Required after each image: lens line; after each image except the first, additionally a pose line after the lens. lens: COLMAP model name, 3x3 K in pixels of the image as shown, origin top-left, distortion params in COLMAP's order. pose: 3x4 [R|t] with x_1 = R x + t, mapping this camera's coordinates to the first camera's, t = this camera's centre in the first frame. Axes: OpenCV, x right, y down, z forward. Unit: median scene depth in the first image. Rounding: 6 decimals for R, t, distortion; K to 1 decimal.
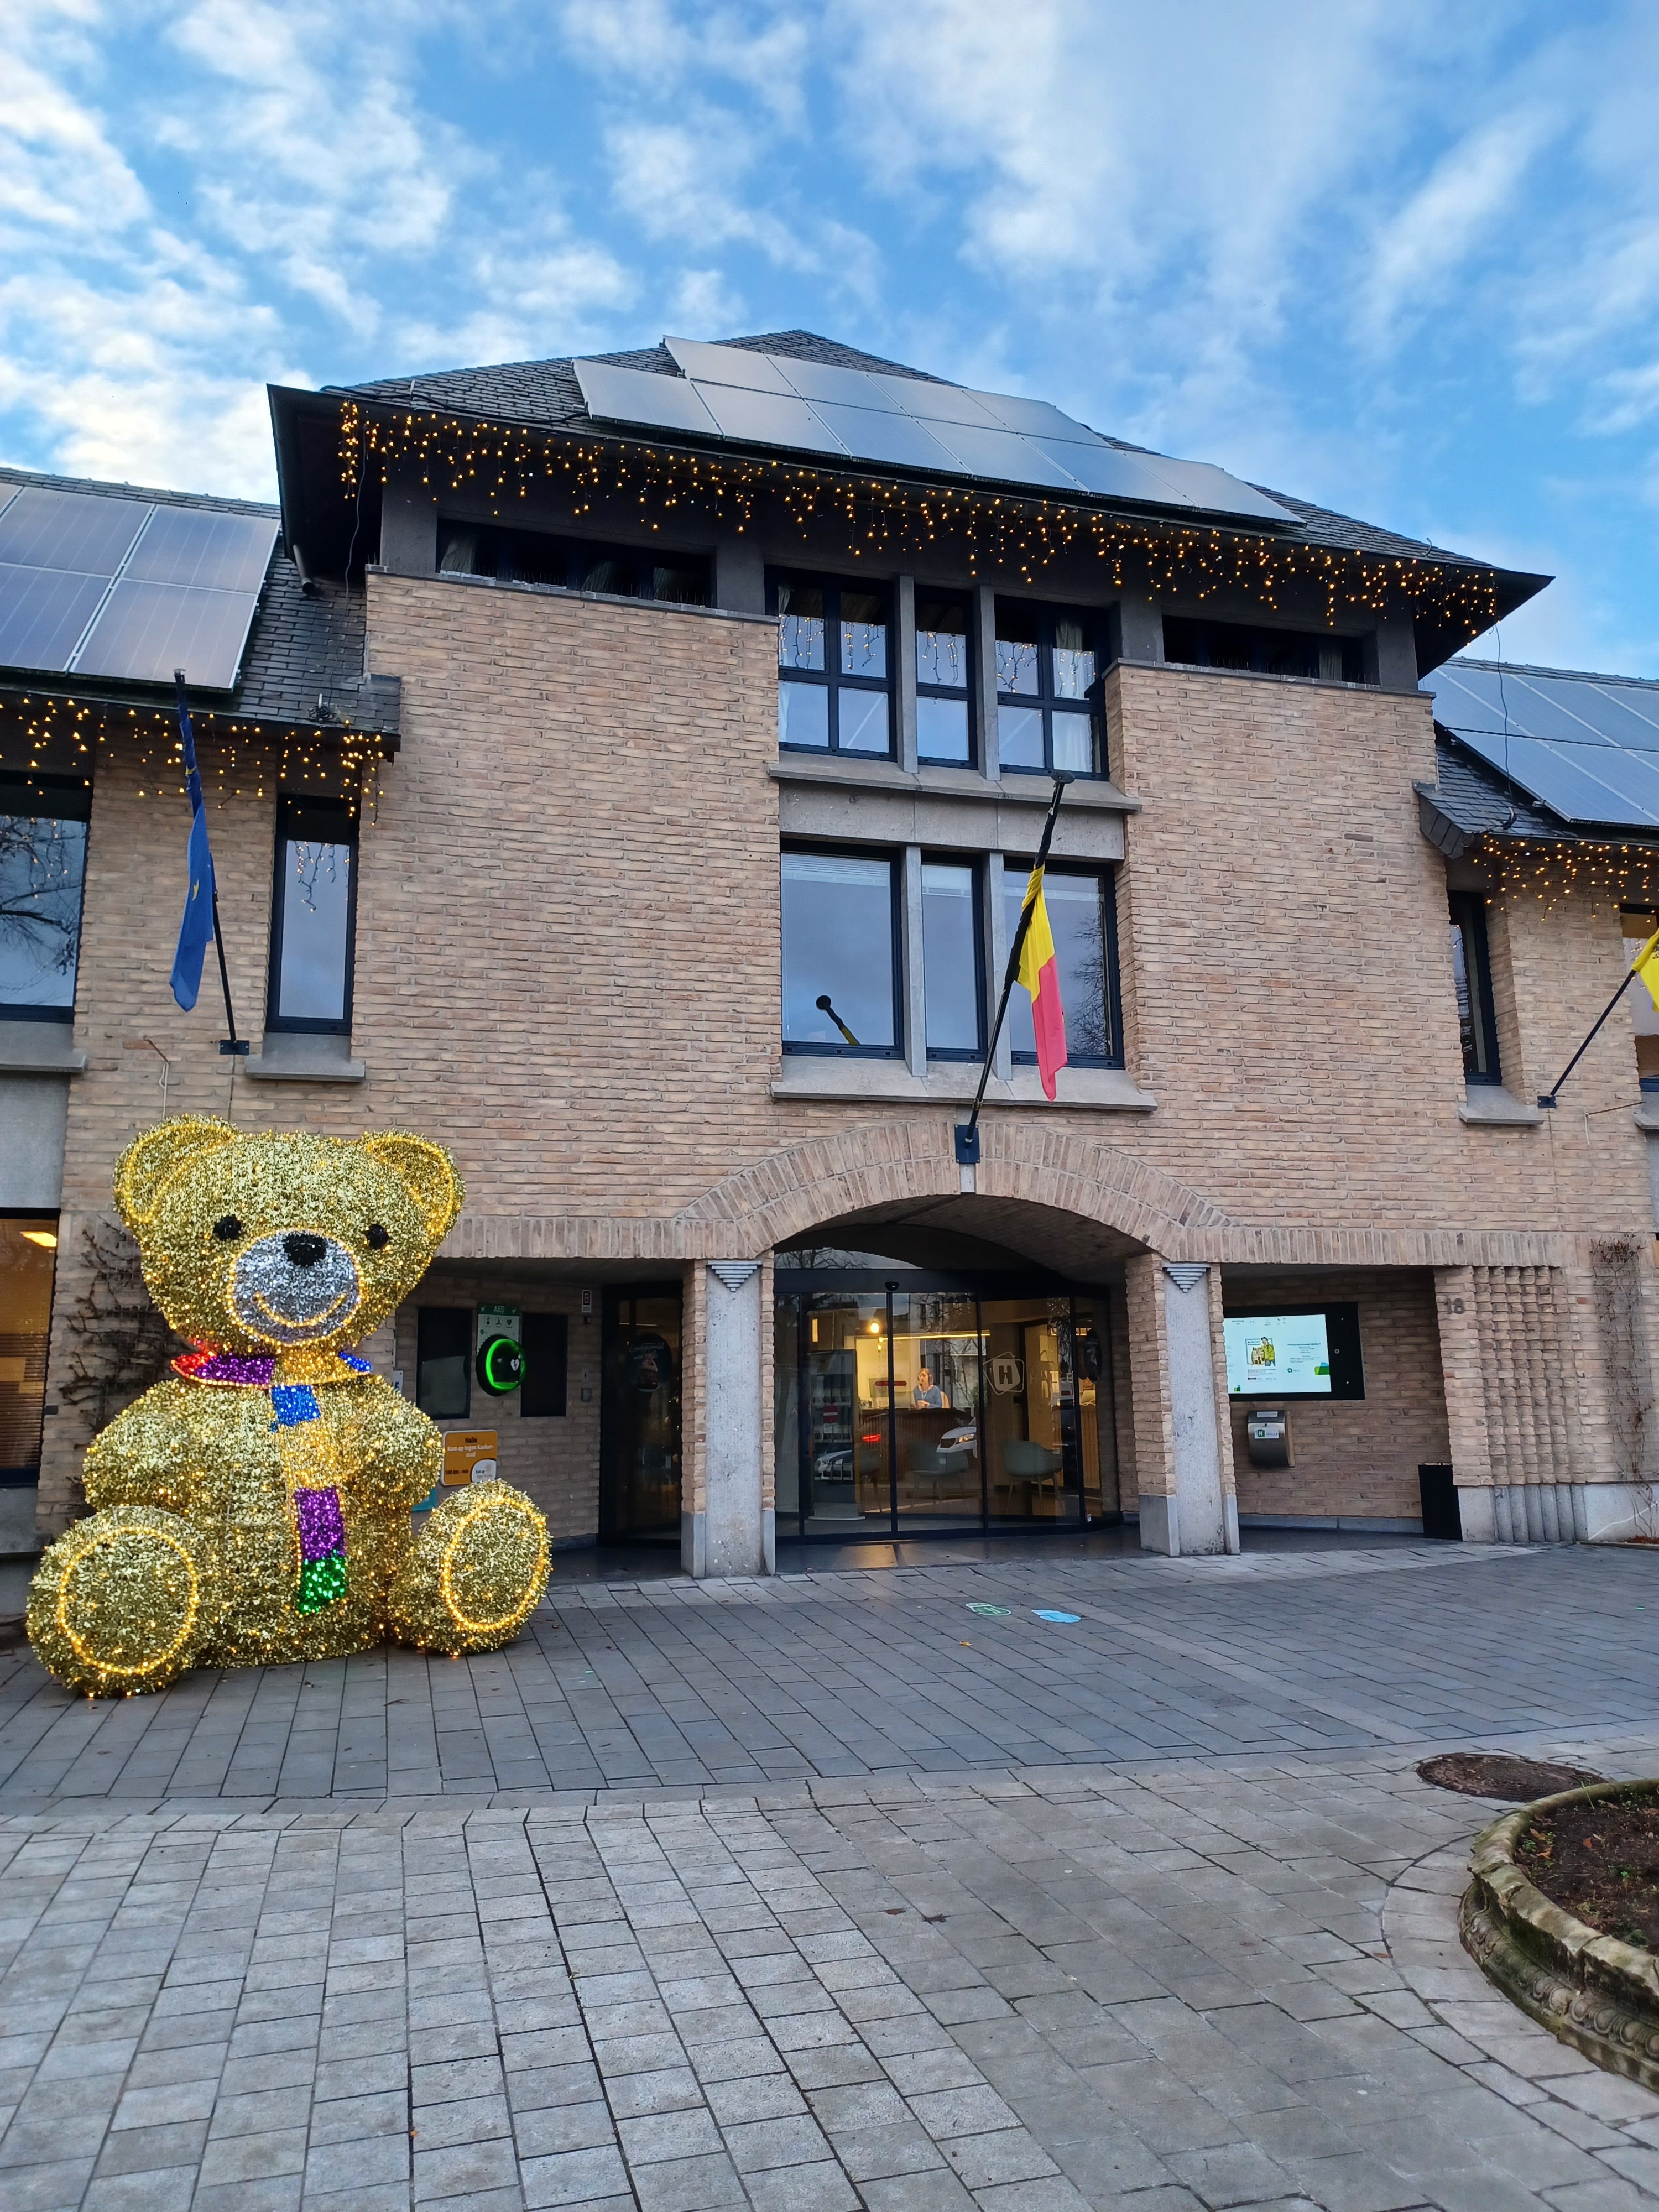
lens RADIAL K [[1654.8, 0, 873.2], [0, 1654.8, 1071.6], [0, 0, 1]] dist [0.079452, -0.010131]
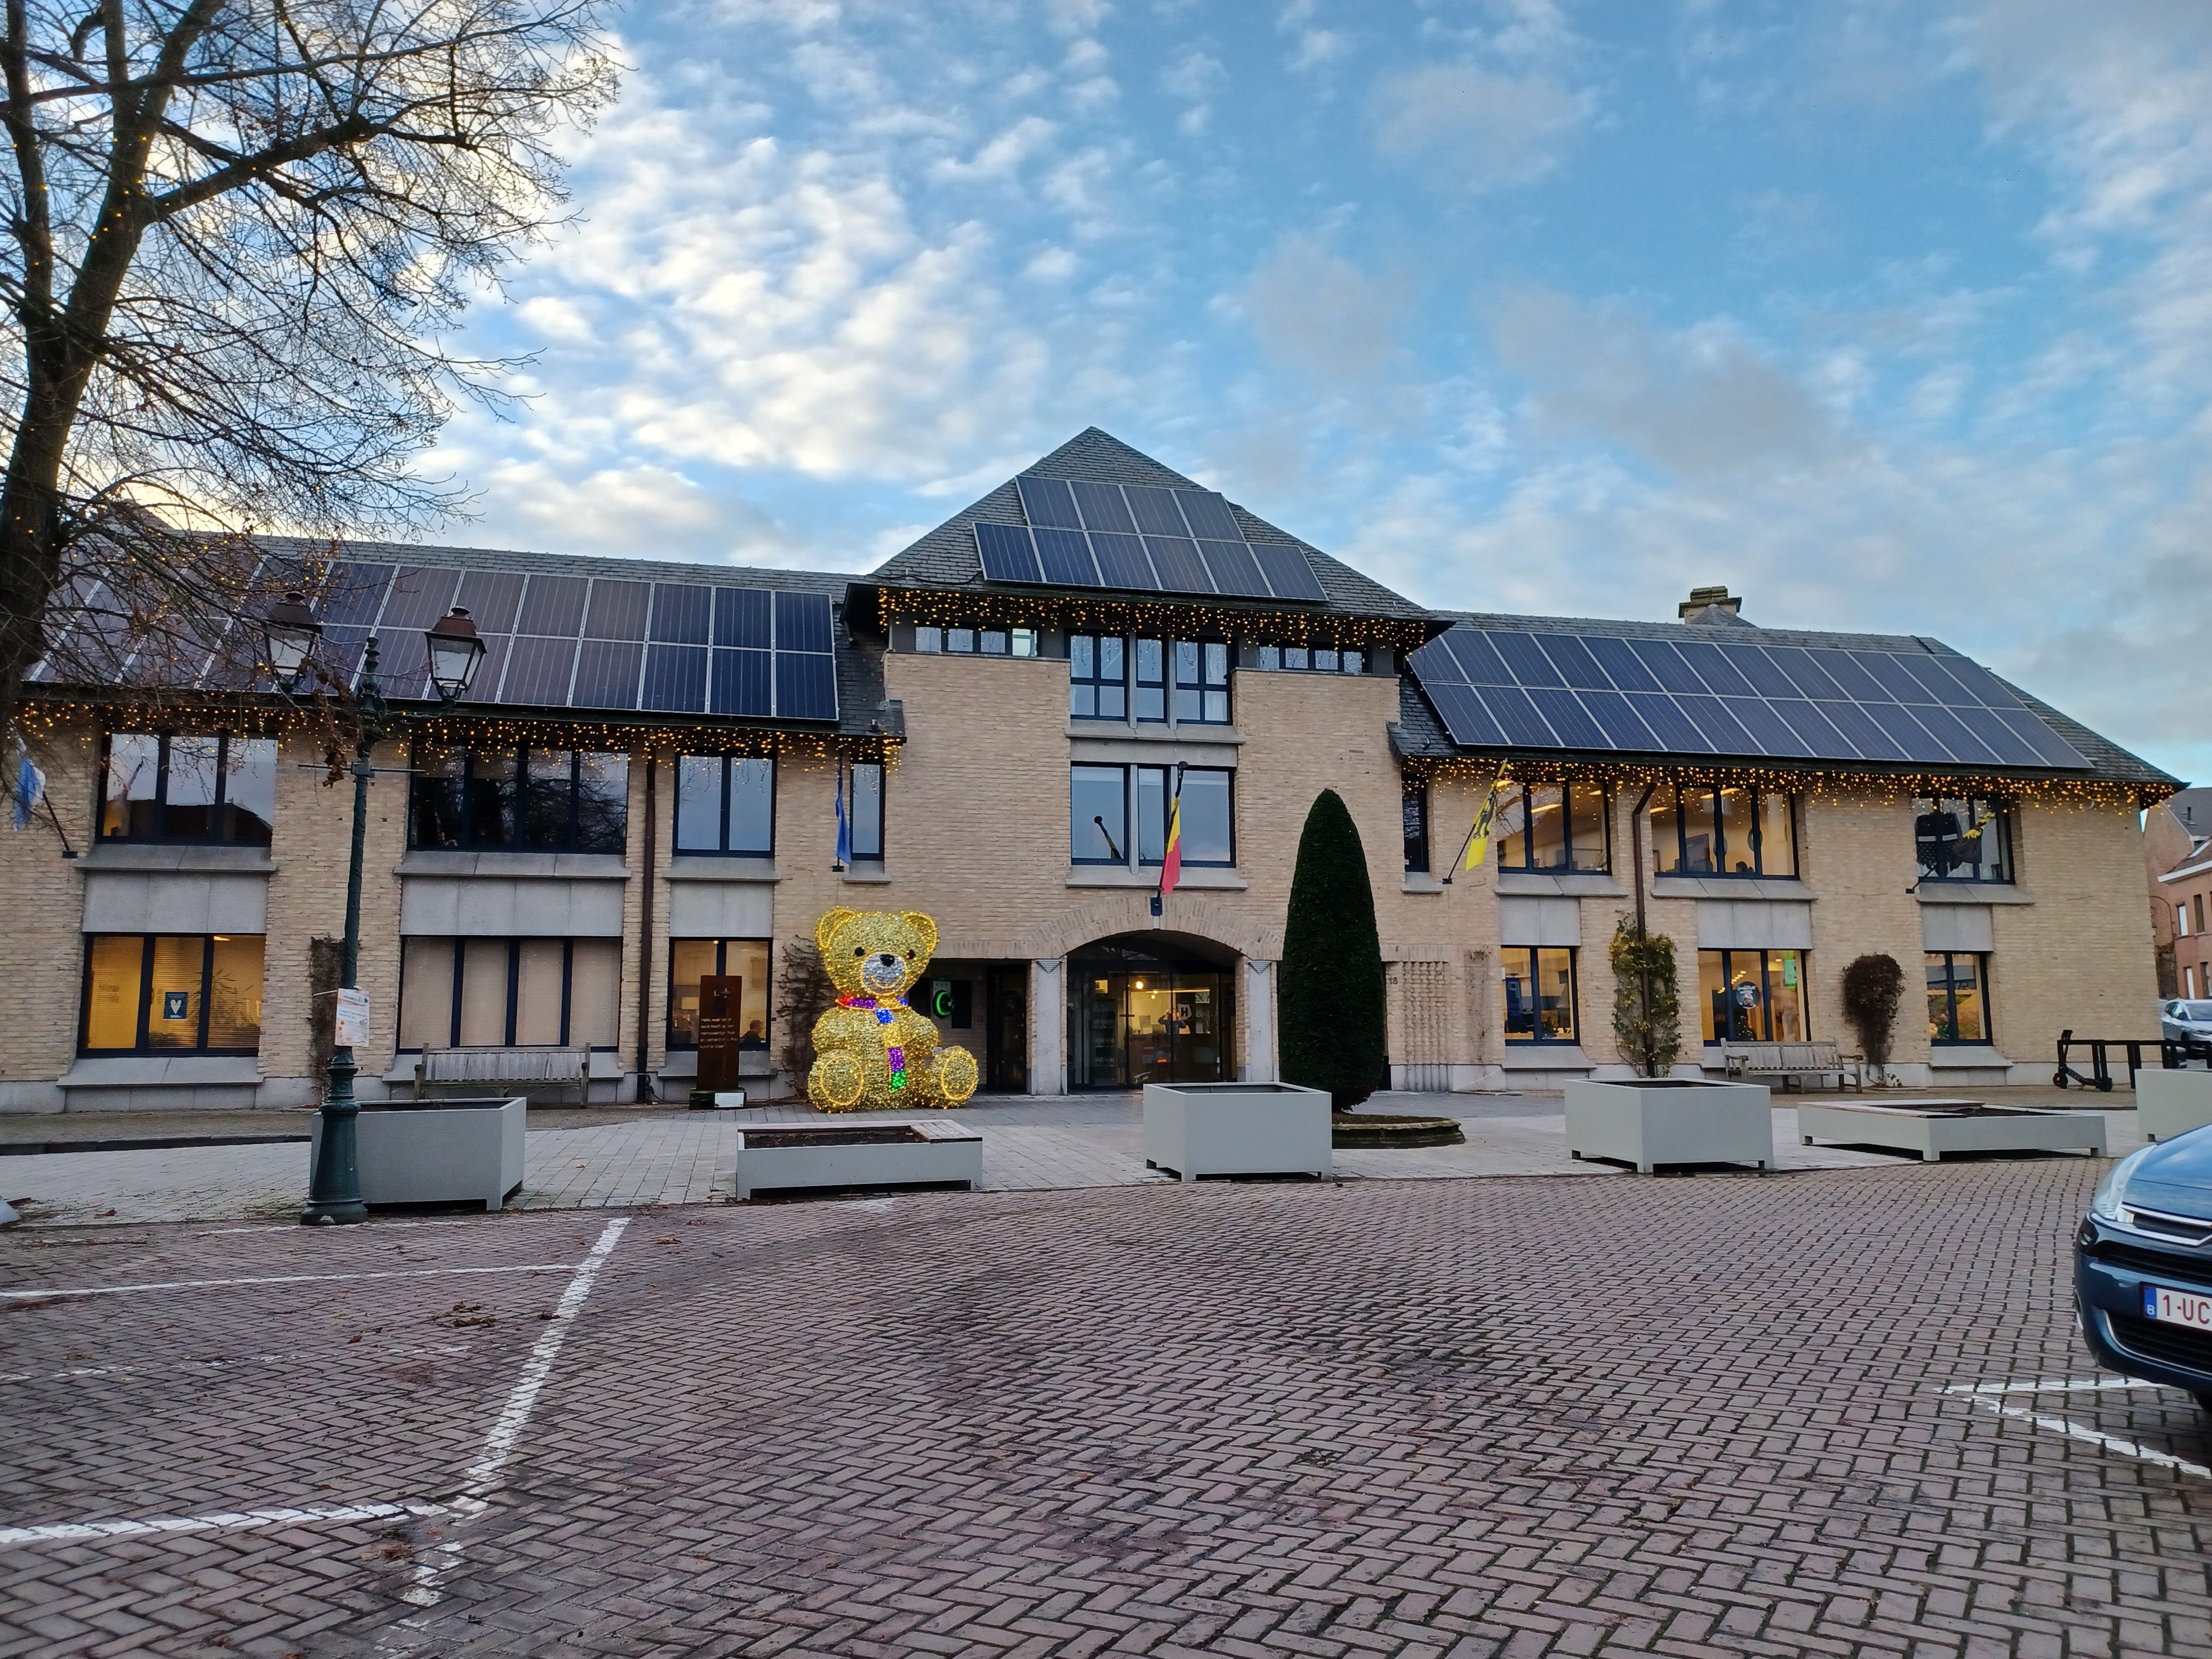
lens RADIAL K [[1654.8, 0, 1118.1], [0, 1654.8, 832.7], [0, 0, 1]] dist [0.079452, -0.010131]
pose [[0.998613, 0.004489, -0.052451, 0.120689], [-0.001046, 0.997852, 0.065498, -0.195514], [0.052633, -0.065352, 0.996473, -1.165661]]
